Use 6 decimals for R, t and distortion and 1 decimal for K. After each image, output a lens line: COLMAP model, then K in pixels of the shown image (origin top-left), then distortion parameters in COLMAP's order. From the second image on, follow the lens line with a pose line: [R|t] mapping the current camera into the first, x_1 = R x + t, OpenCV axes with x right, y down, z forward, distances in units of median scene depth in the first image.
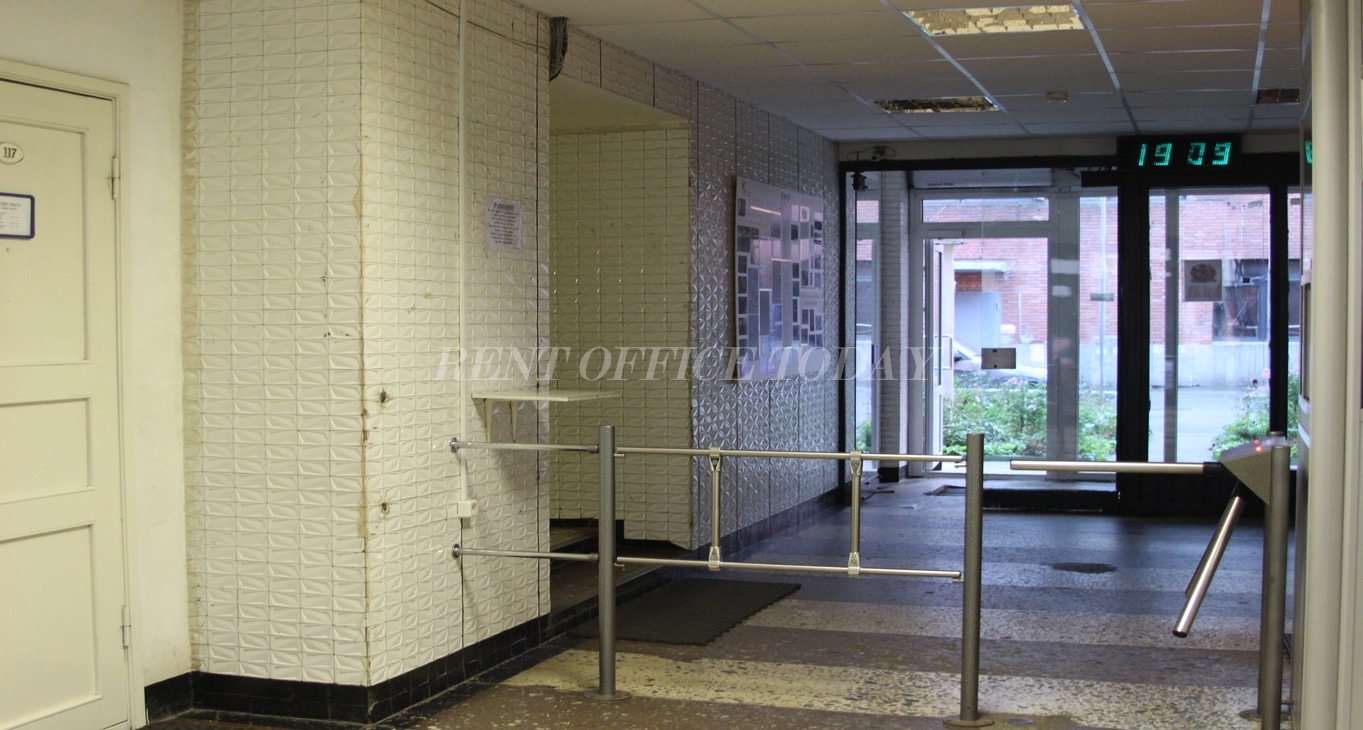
lens RADIAL K [[1751.9, 0, 681.5], [0, 1751.9, 365.0], [0, 0, 1]] dist [-0.119025, 0.039781]
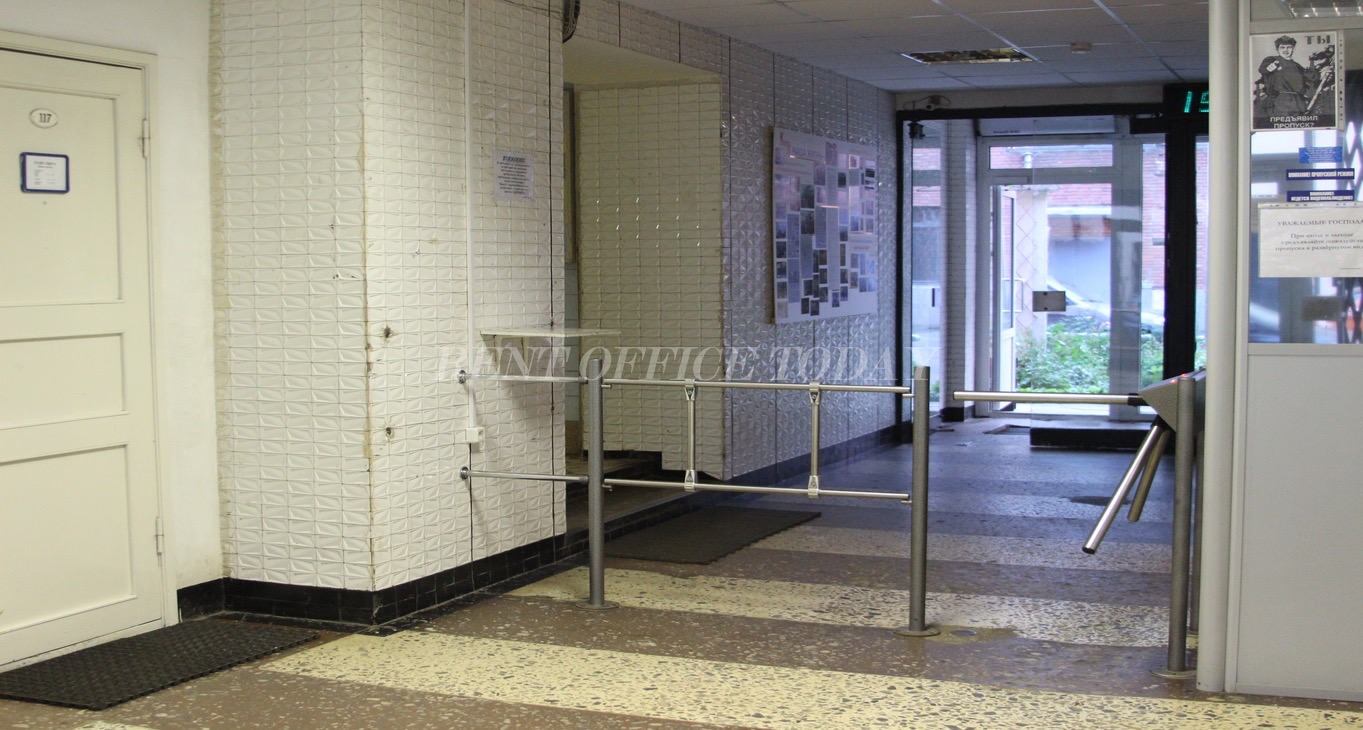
lens RADIAL K [[1751.9, 0, 681.5], [0, 1751.9, 365.0], [0, 0, 1]] dist [-0.119025, 0.039781]
pose [[0.996132, 0.002339, -0.087844, 0.107758], [0.000338, 0.999536, 0.030446, 0.004922], [0.087874, -0.030358, 0.995669, -0.087361]]
